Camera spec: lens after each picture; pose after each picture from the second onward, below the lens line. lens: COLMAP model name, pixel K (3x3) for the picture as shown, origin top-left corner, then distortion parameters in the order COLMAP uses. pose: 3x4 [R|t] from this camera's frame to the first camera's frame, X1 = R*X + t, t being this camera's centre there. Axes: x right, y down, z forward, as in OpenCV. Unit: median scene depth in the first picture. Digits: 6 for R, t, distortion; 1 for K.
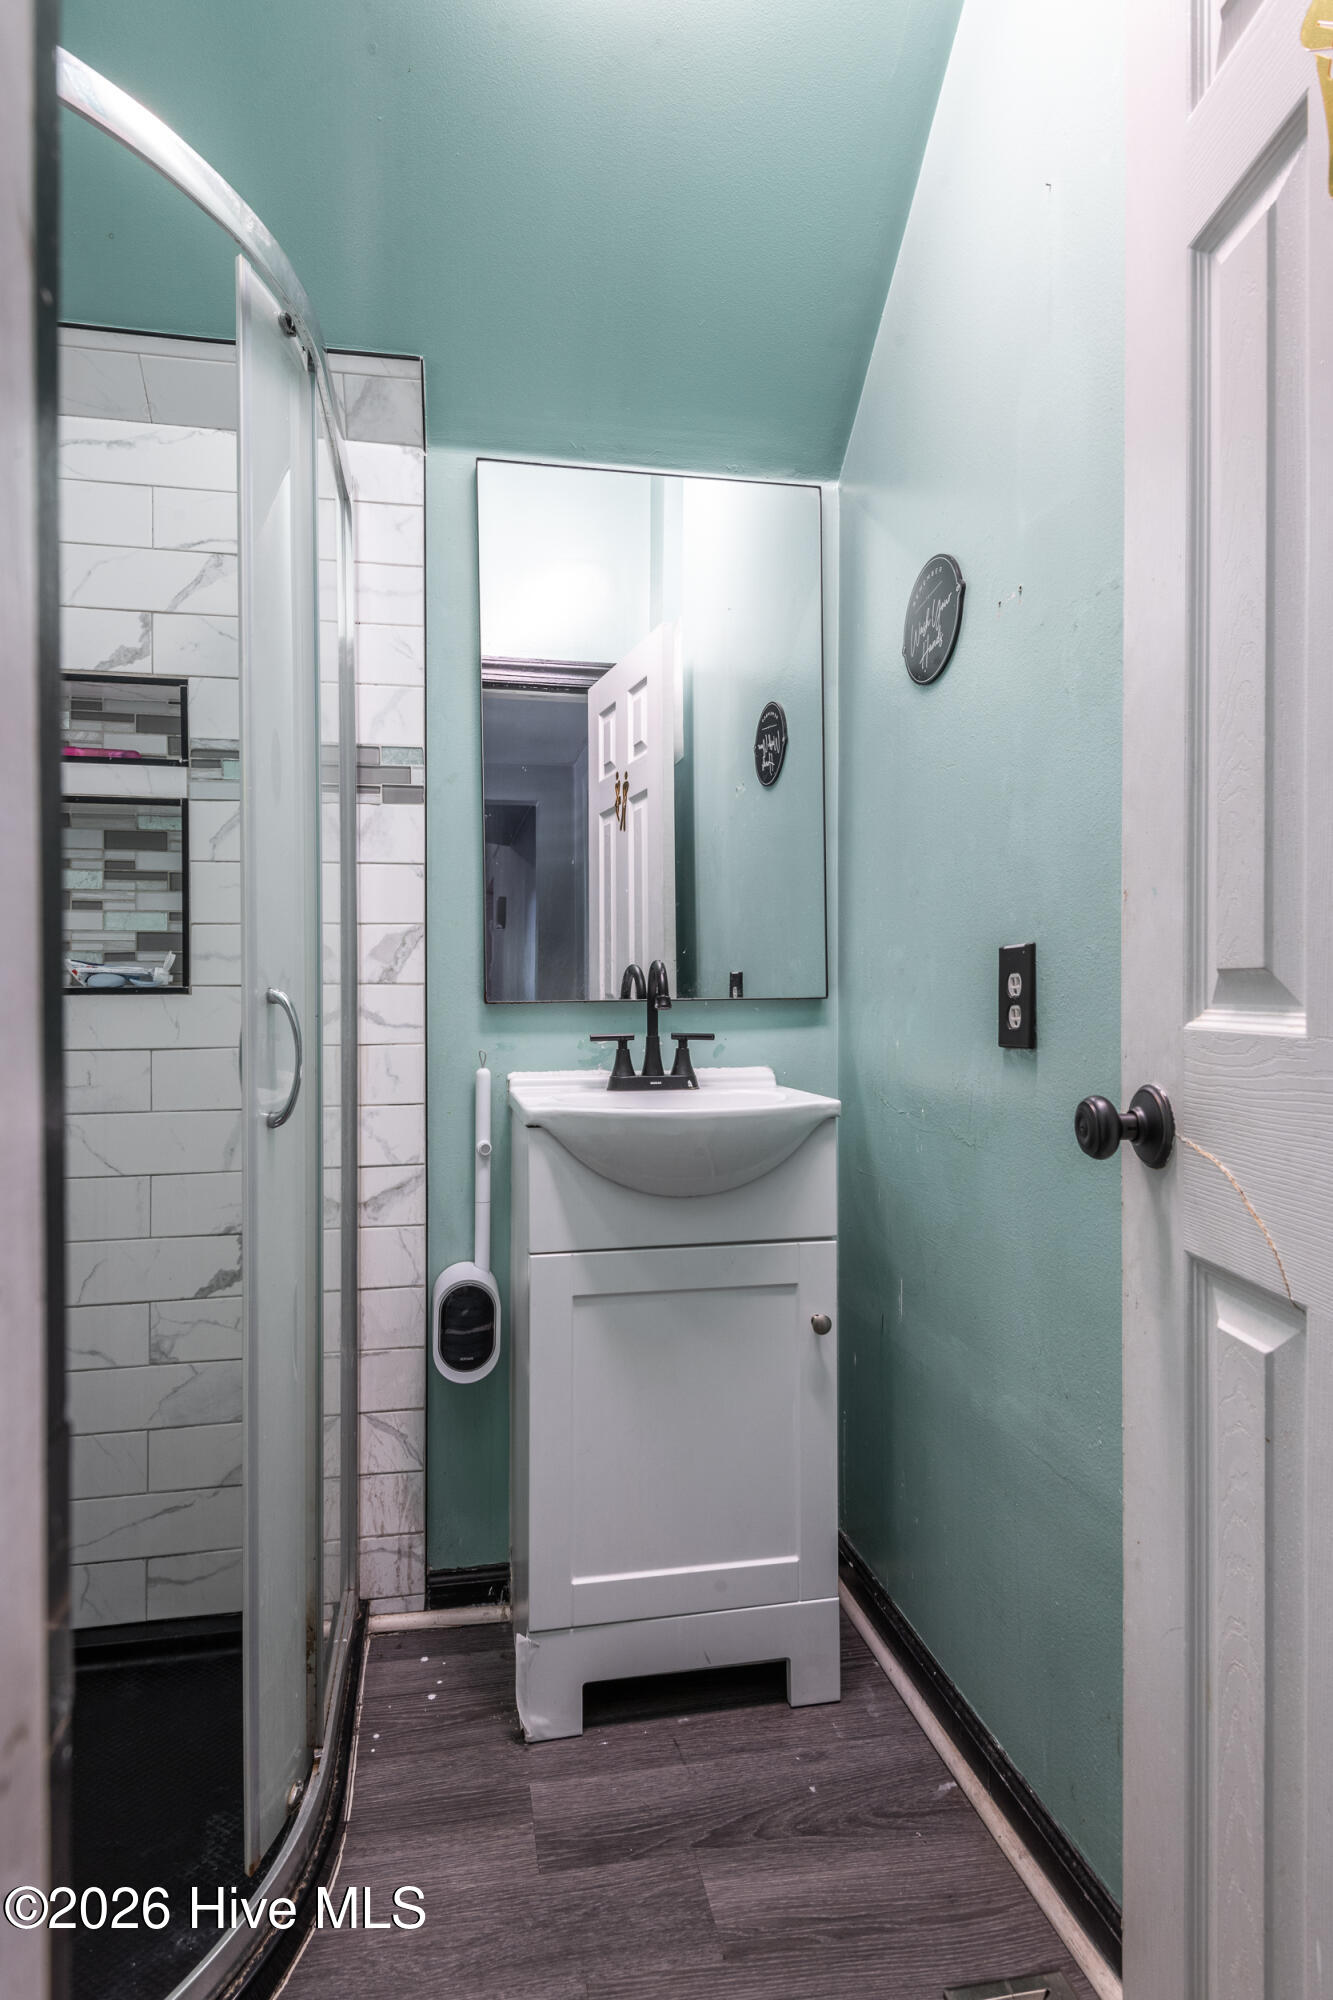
lens RADIAL K [[1052.3, 0, 663.4], [0, 1052.3, 993.9], [0, 0, 1]] dist [-0.004143, -0.005521]
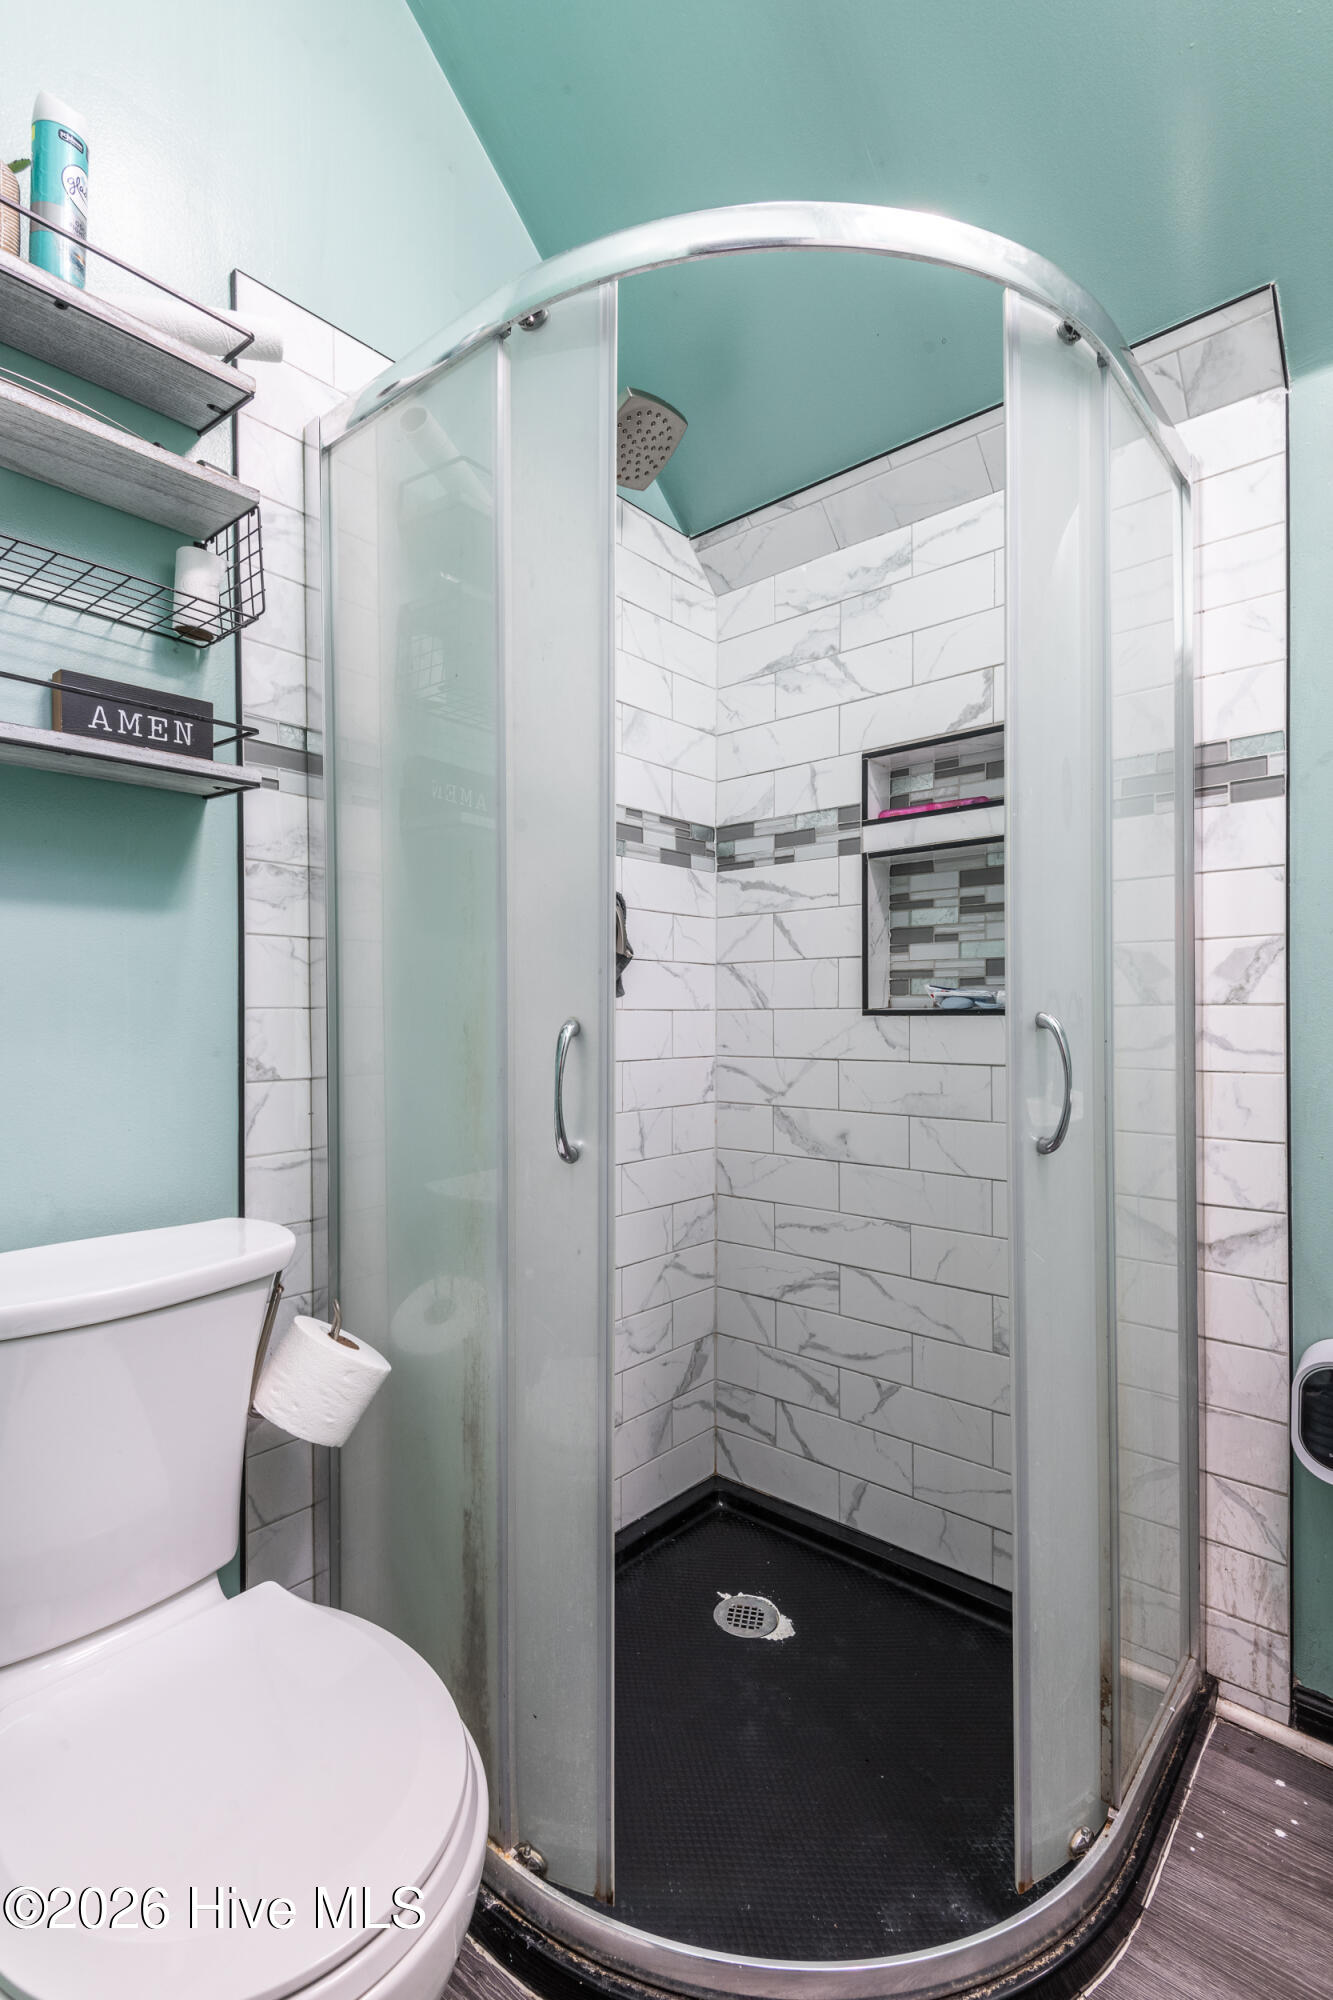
lens RADIAL K [[919.4, 0, 660.5], [0, 919.4, 1008.3], [0, 0, 1]] dist [-0.011611, -0.000425]
pose [[0.583297, -0.001093, -0.812258, 0.083571], [0.001323, 0.999999, -0.000395, -0.006541], [0.812258, -0.000844, 0.583298, 0.150803]]
